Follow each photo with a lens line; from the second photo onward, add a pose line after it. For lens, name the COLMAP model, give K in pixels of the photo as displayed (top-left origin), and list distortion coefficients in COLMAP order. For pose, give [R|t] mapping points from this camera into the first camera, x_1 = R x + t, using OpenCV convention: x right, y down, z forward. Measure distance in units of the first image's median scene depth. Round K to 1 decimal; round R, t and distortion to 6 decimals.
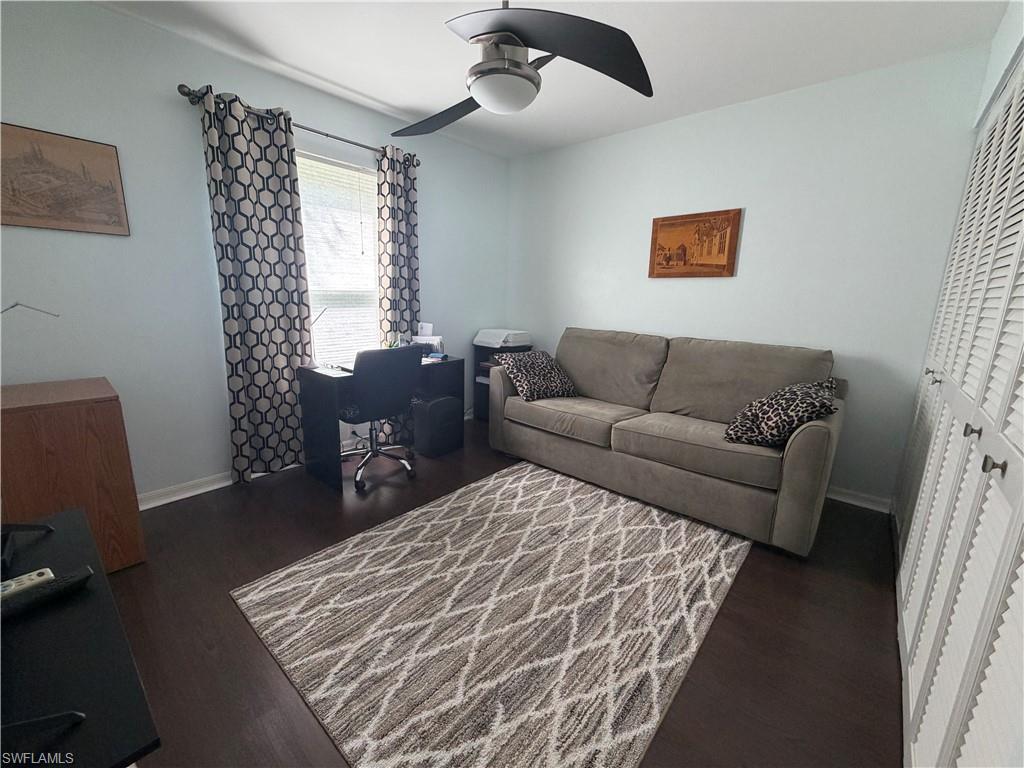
lens RADIAL K [[414.7, 0, 508.6], [0, 414.7, 384.8], [0, 0, 1]] dist [-0.000377, 0.000216]
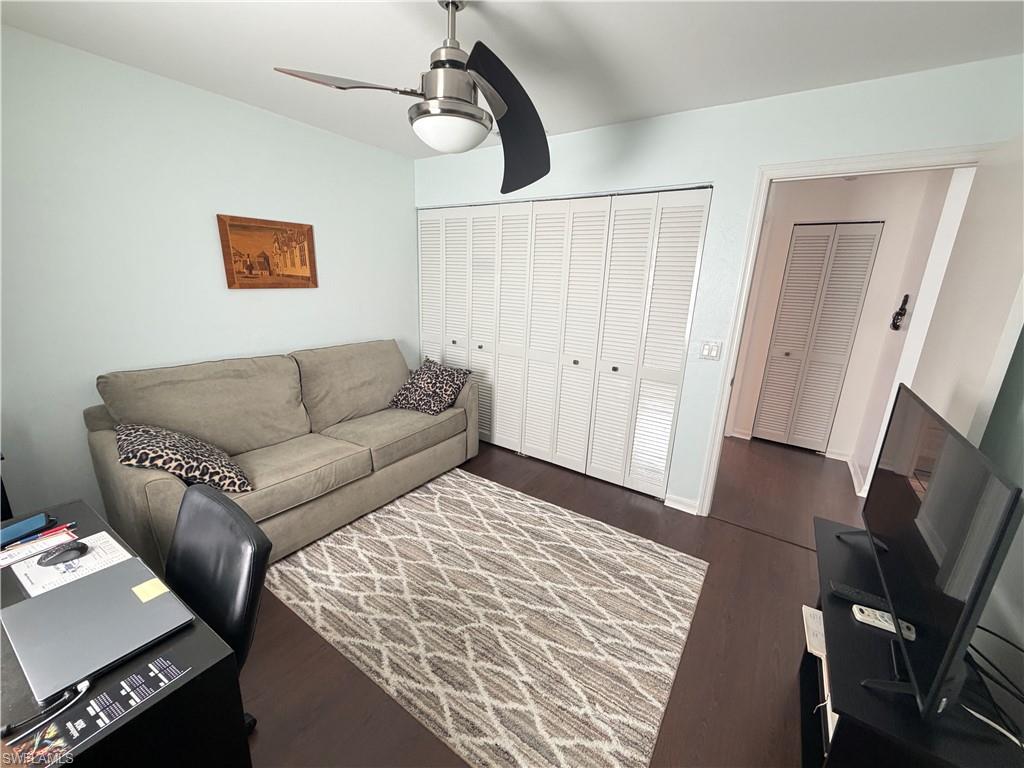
lens RADIAL K [[414.7, 0, 508.1], [0, 414.7, 385.2], [0, 0, 1]] dist [-0.000377, 0.000216]
pose [[-0.122292, -0.287141, 0.950050, -0.905248], [0.170064, 0.937015, 0.305092, -0.386629], [-0.977815, 0.198880, -0.065757, 0.912113]]
